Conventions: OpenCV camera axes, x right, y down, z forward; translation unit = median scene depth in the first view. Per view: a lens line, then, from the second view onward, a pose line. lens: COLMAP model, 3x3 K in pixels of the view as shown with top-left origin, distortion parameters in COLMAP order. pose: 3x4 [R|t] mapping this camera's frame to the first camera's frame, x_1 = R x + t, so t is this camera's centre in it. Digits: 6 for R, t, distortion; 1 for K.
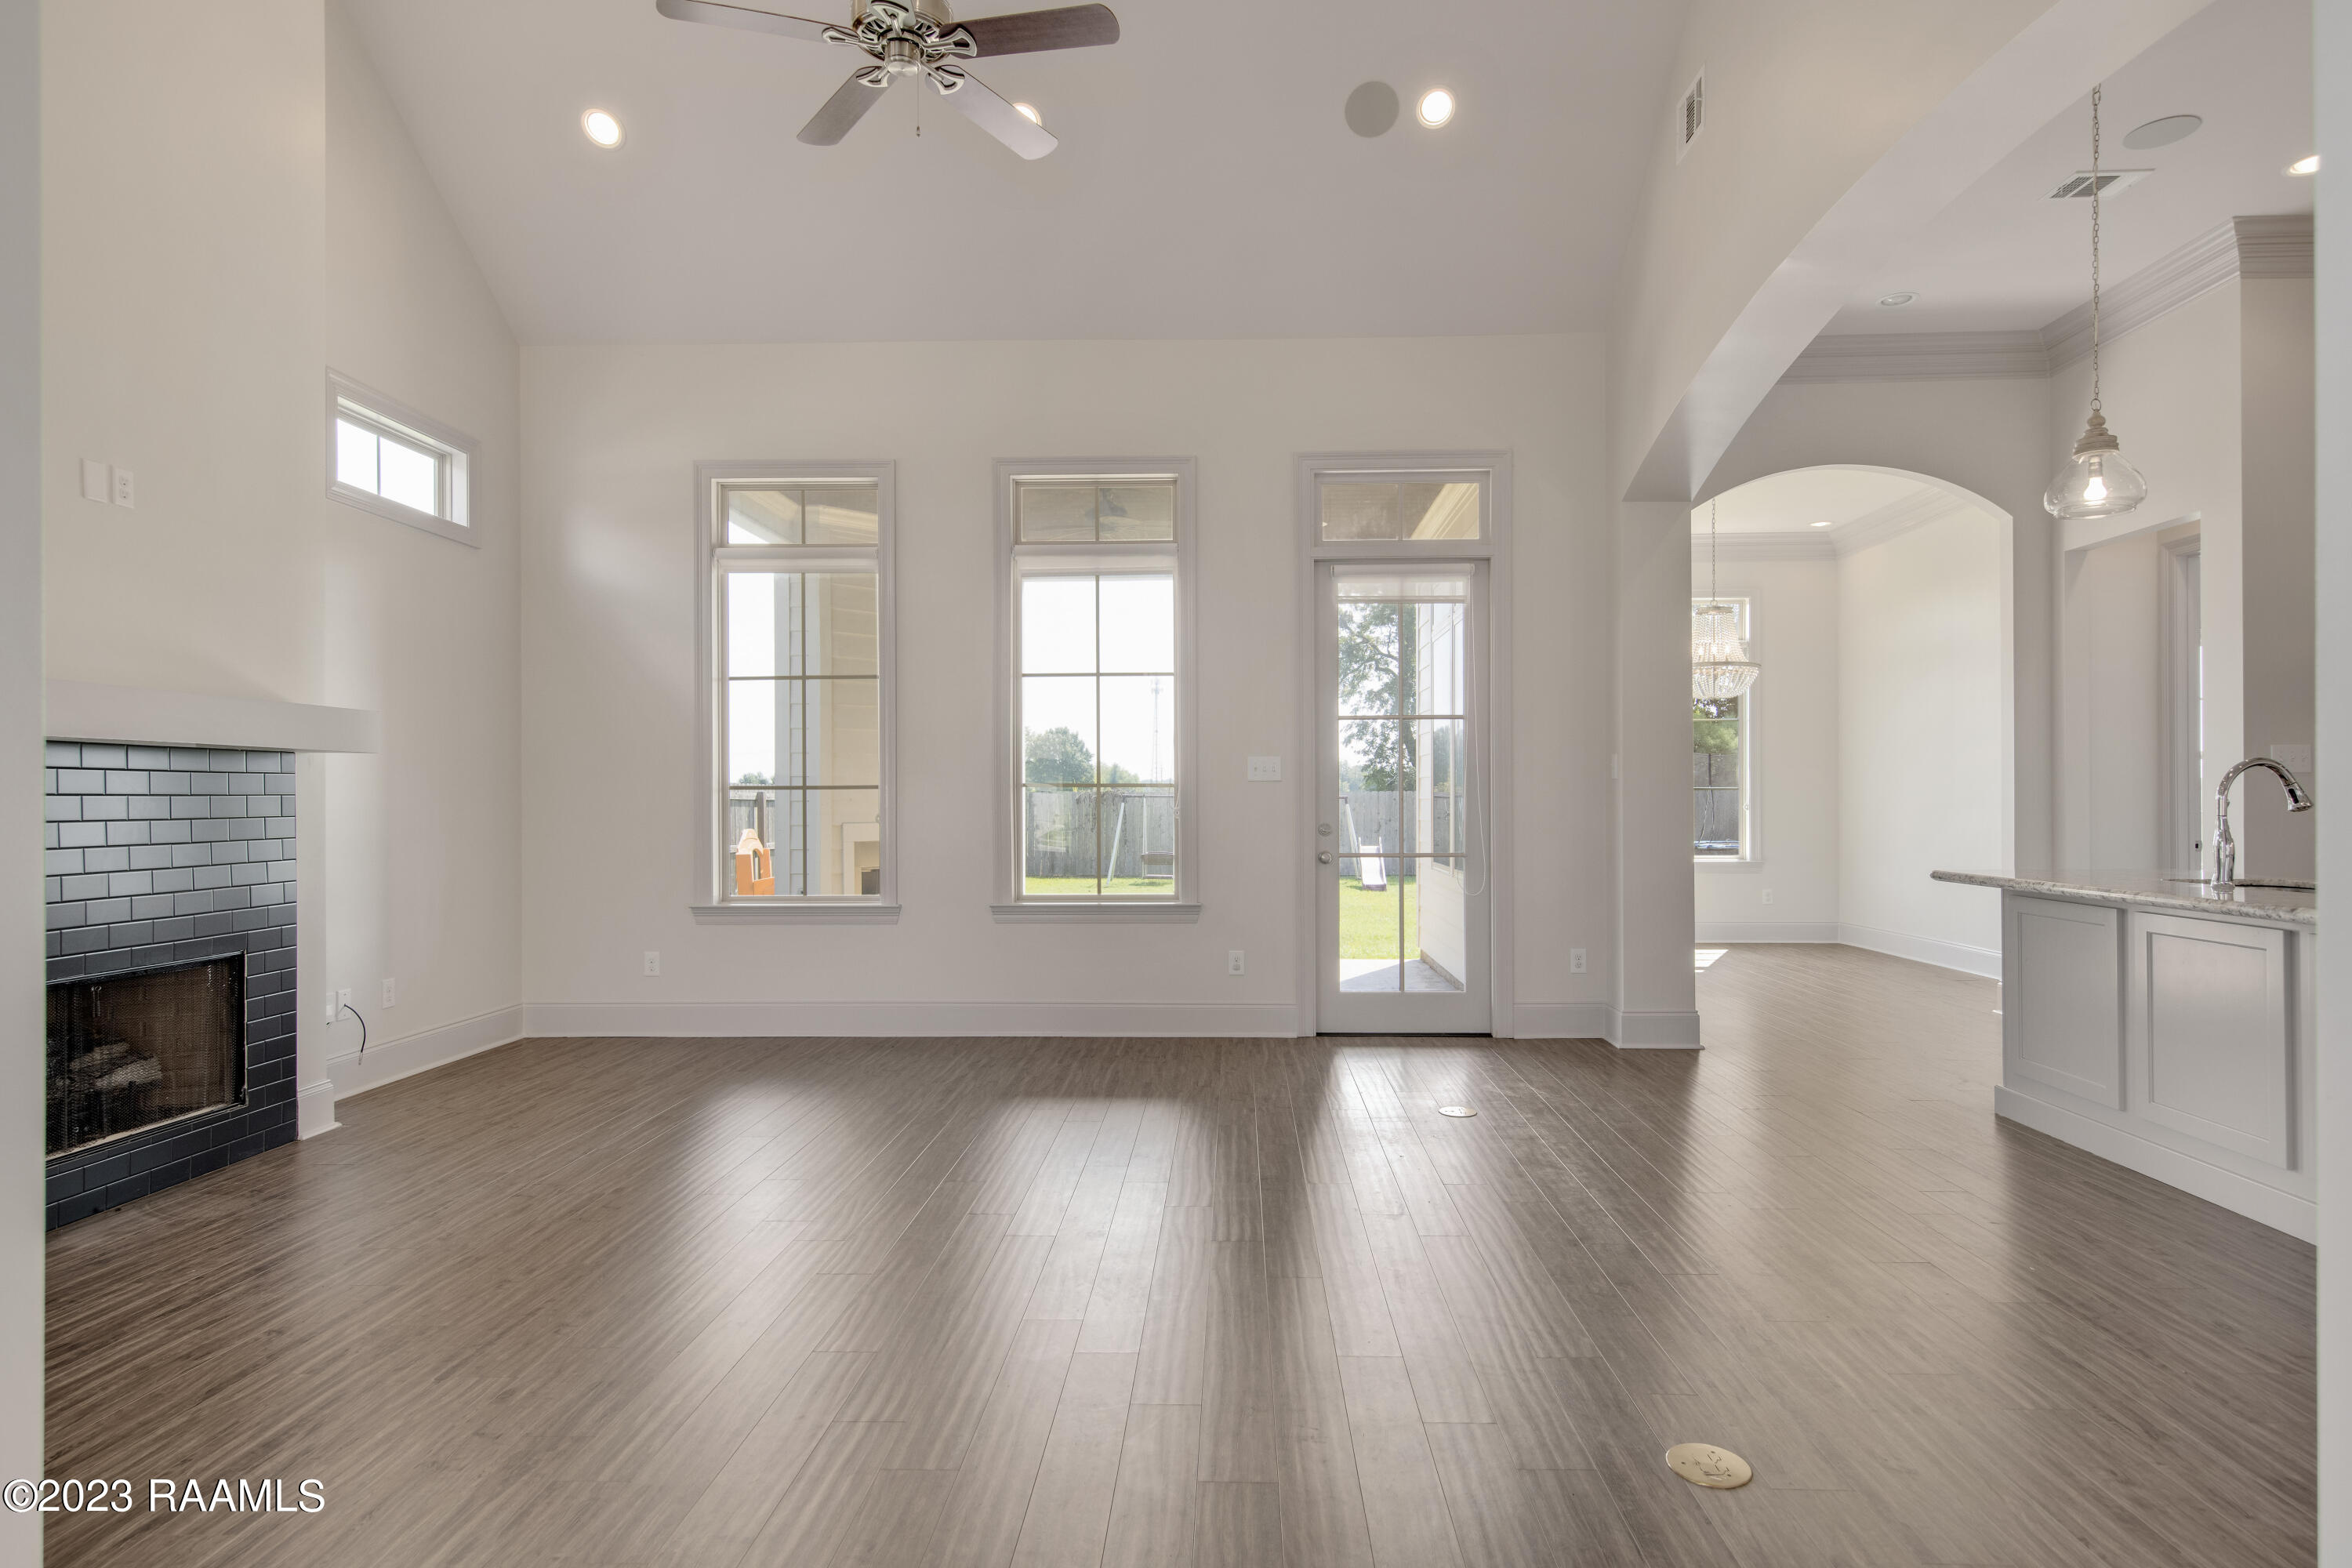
lens RADIAL K [[1260.7, 0, 1188.6], [0, 1260.7, 791.3], [0, 0, 1]] dist [0.013694, 0.000614]
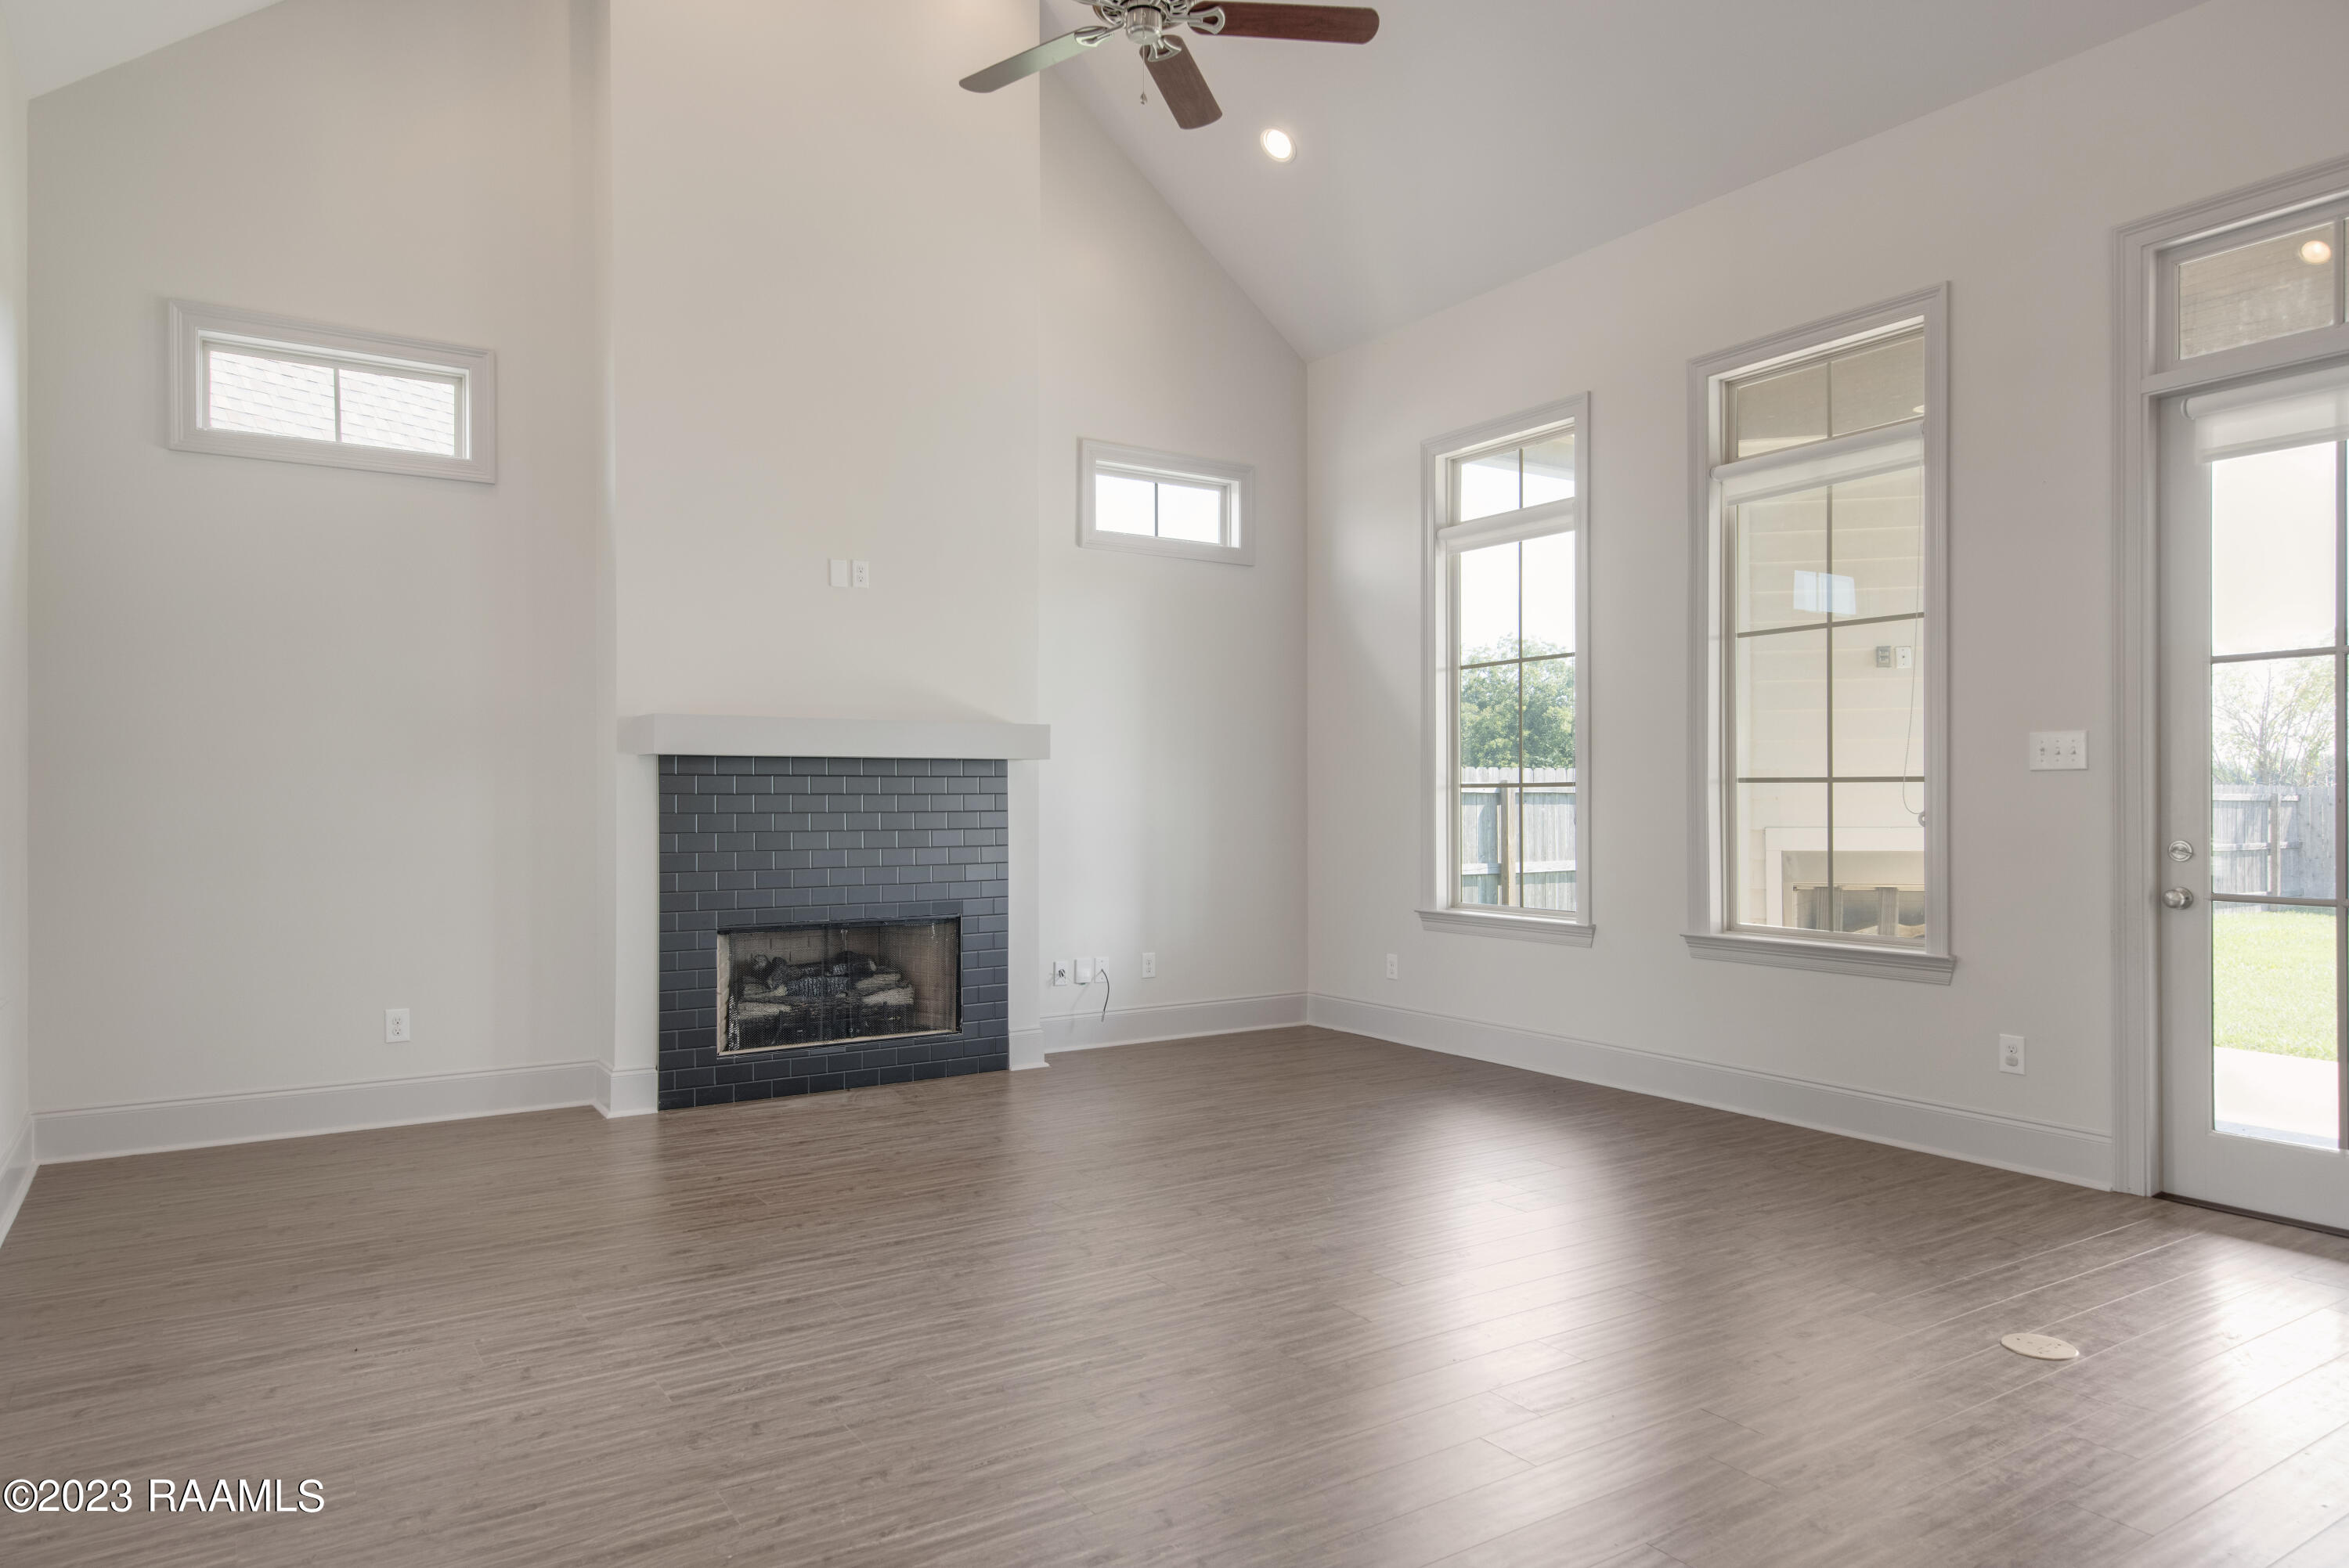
lens RADIAL K [[1457.7, 0, 1167.3], [0, 1457.7, 786.4], [0, 0, 1]] dist [0.024494, -0.000863]
pose [[0.572274, -0.003407, -0.820056, 0.429967], [0.005345, 0.999986, -0.000425, -0.002301], [0.820045, -0.004140, 0.572284, 0.233357]]
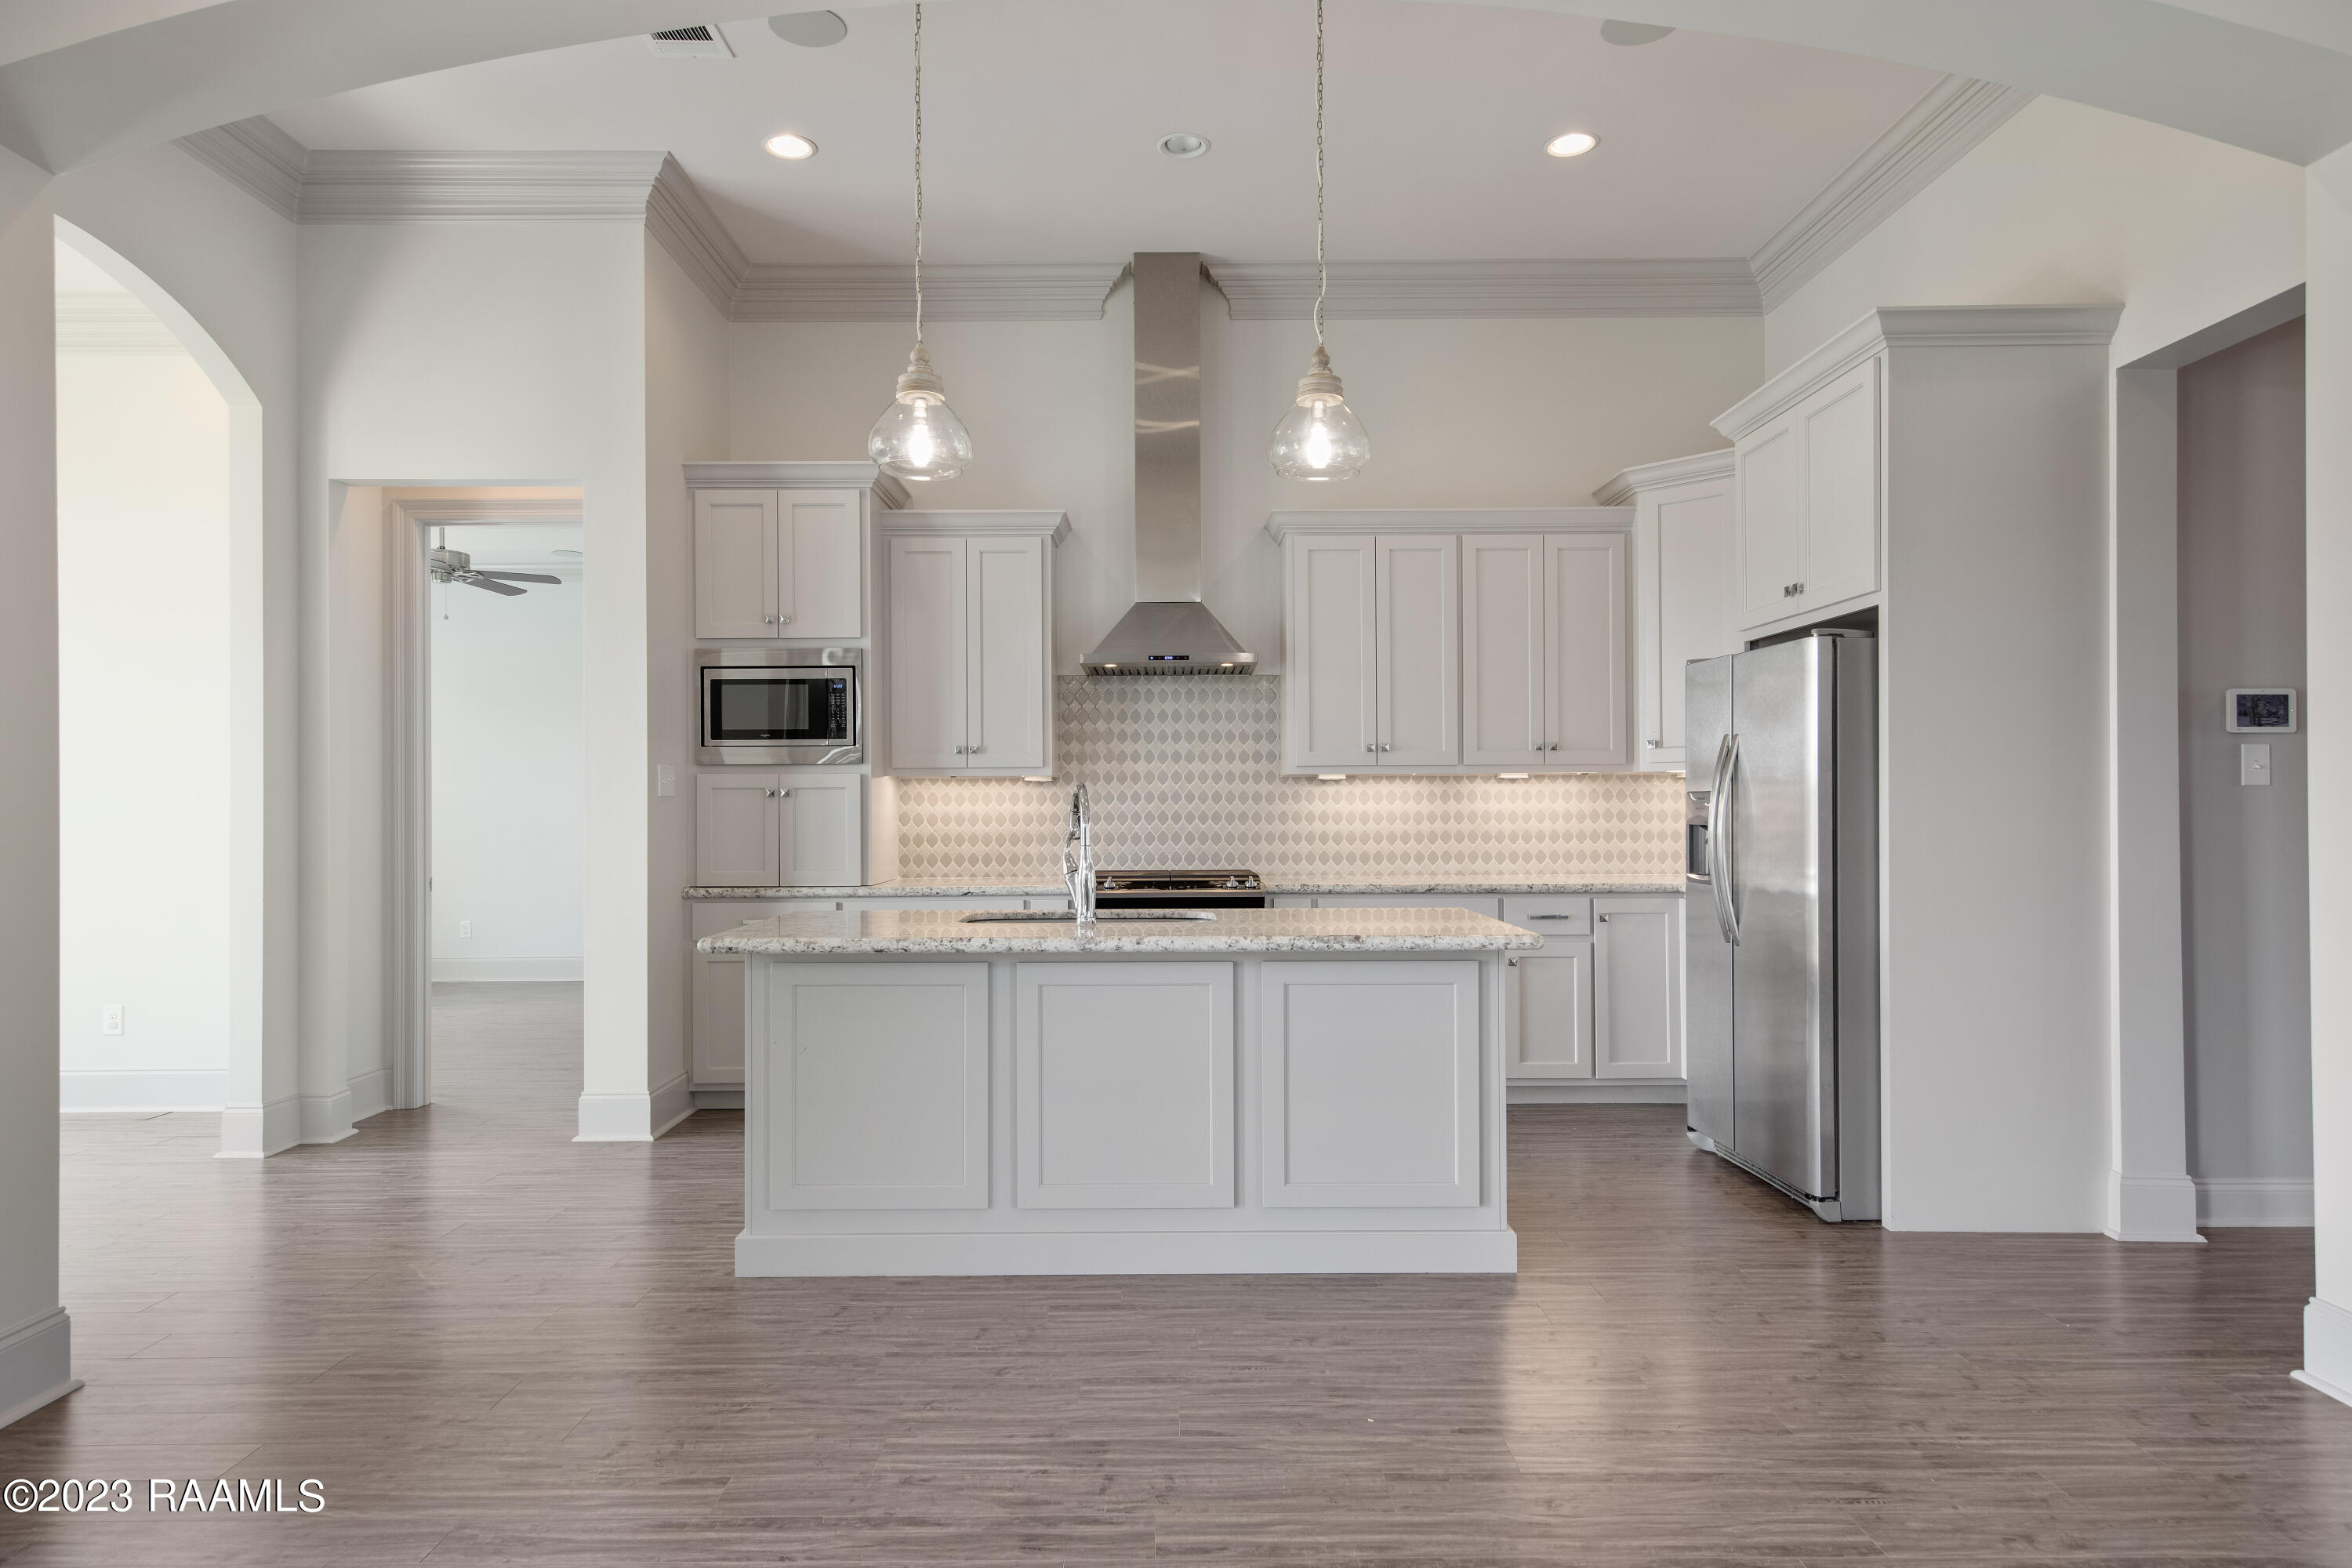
lens RADIAL K [[1378.2, 0, 1167.1], [0, 1378.2, 796.7], [0, 0, 1]] dist [0.021243, 0.000248]
pose [[-0.039281, 0.011712, 0.999160, -0.113030], [-0.001189, 0.999930, -0.011768, -0.003176], [-0.999228, -0.001651, -0.039264, 0.626719]]
